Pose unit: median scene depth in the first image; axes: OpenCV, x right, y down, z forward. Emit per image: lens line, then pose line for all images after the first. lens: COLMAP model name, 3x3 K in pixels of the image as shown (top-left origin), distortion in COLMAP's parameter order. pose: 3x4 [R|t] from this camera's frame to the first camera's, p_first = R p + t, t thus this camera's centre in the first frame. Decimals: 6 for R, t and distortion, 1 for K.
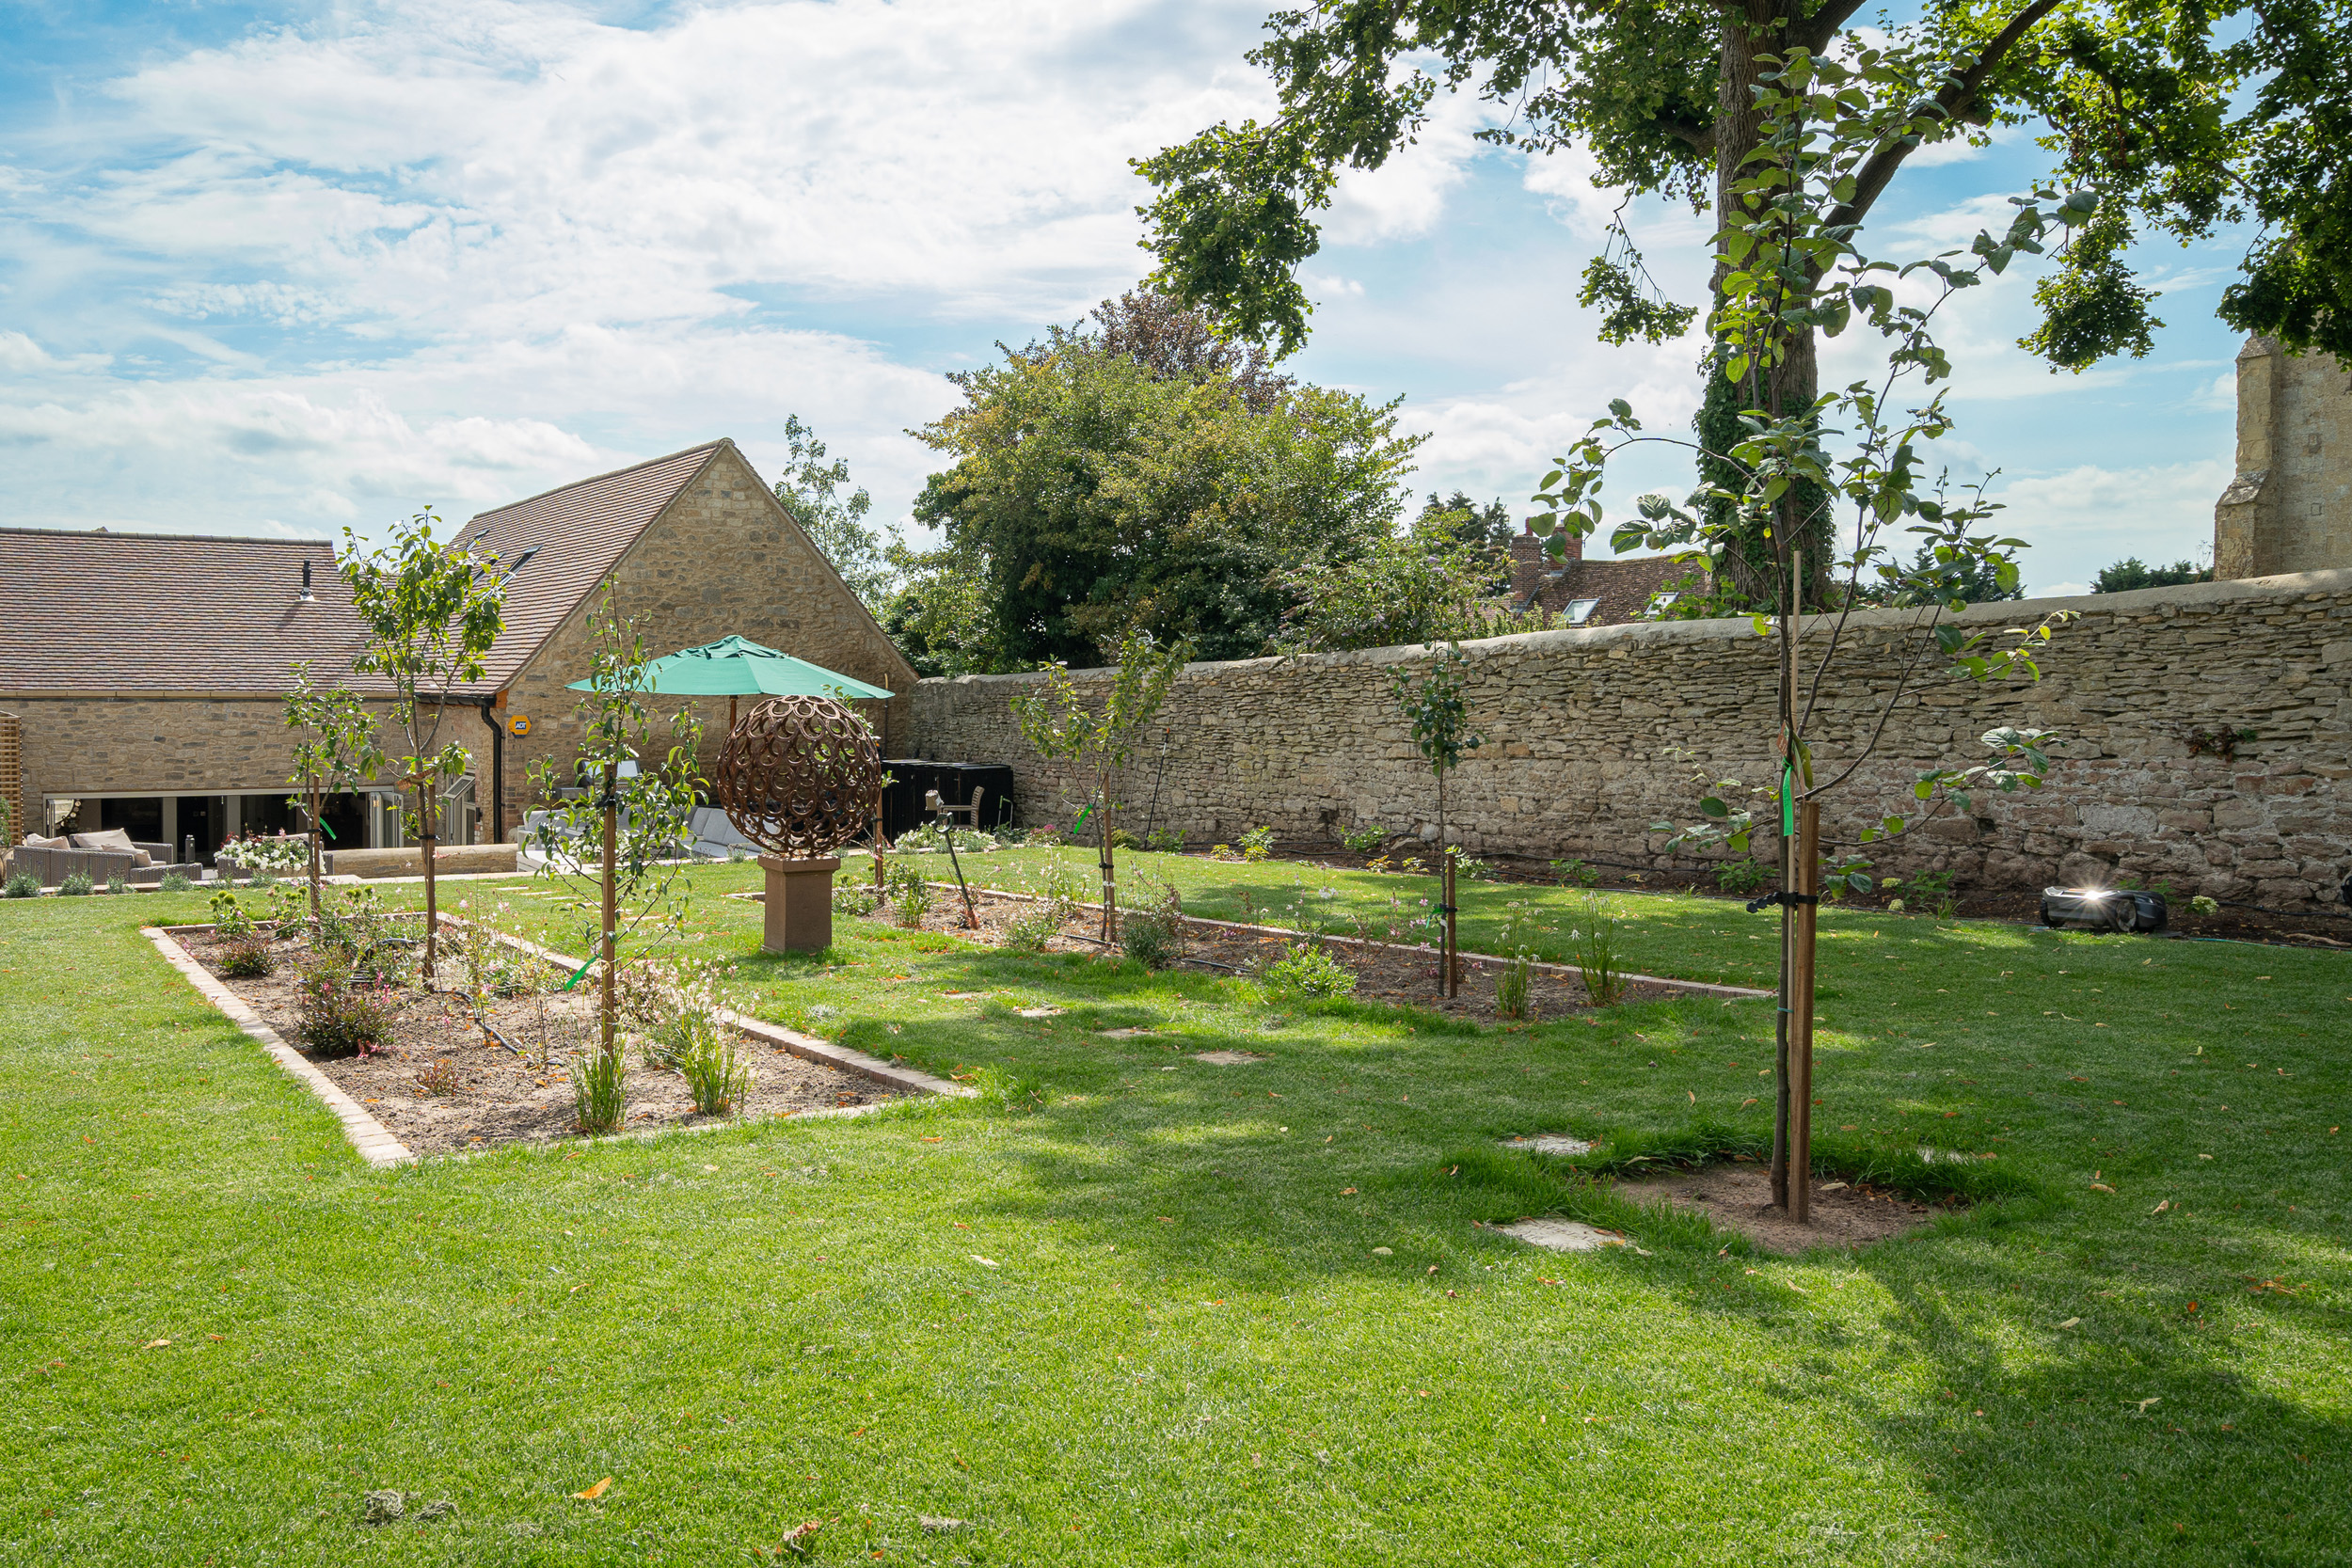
lens RADIAL K [[1607.2, 0, 1176.1], [0, 1607.2, 806.1], [0, 0, 1]] dist [0.025175, -0.006461]
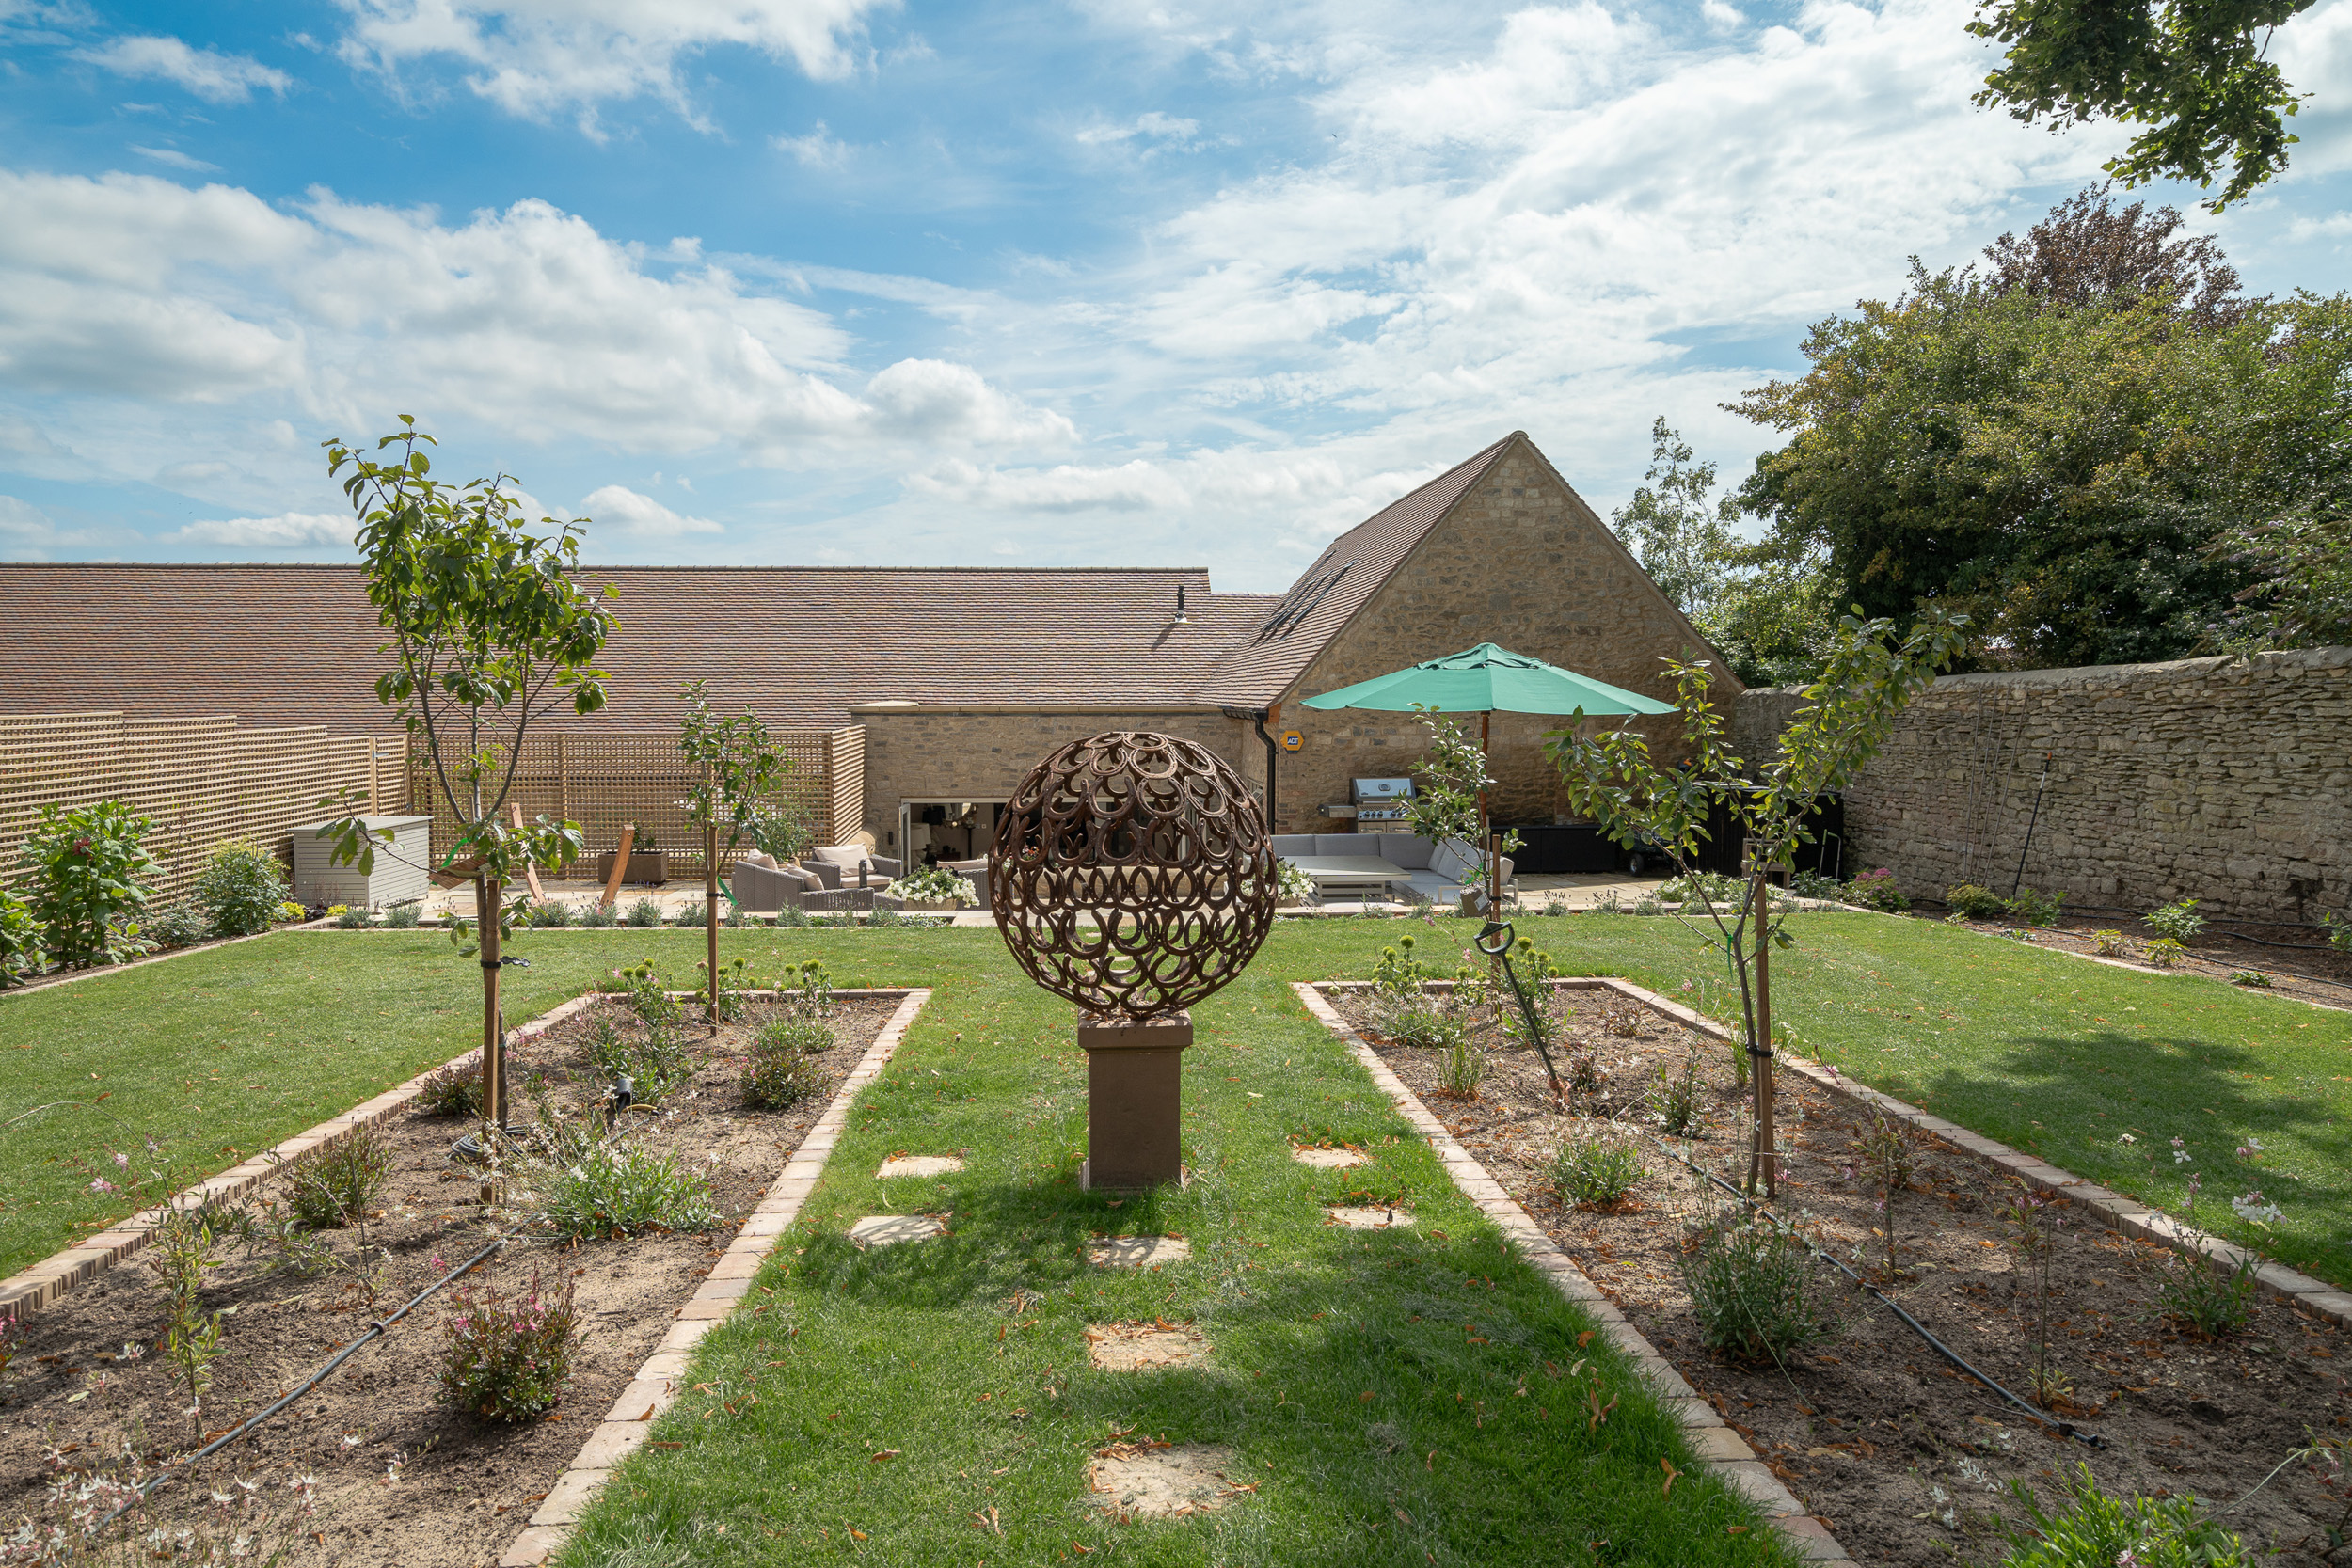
lens RADIAL K [[1607.2, 0, 1176.1], [0, 1607.2, 806.1], [0, 0, 1]] dist [0.025175, -0.006461]
pose [[0.869329, 0.030449, -0.493295, 0.013617], [-0.033758, 0.999428, 0.002198, -0.010615], [0.493080, 0.014742, 0.869859, 0.124082]]
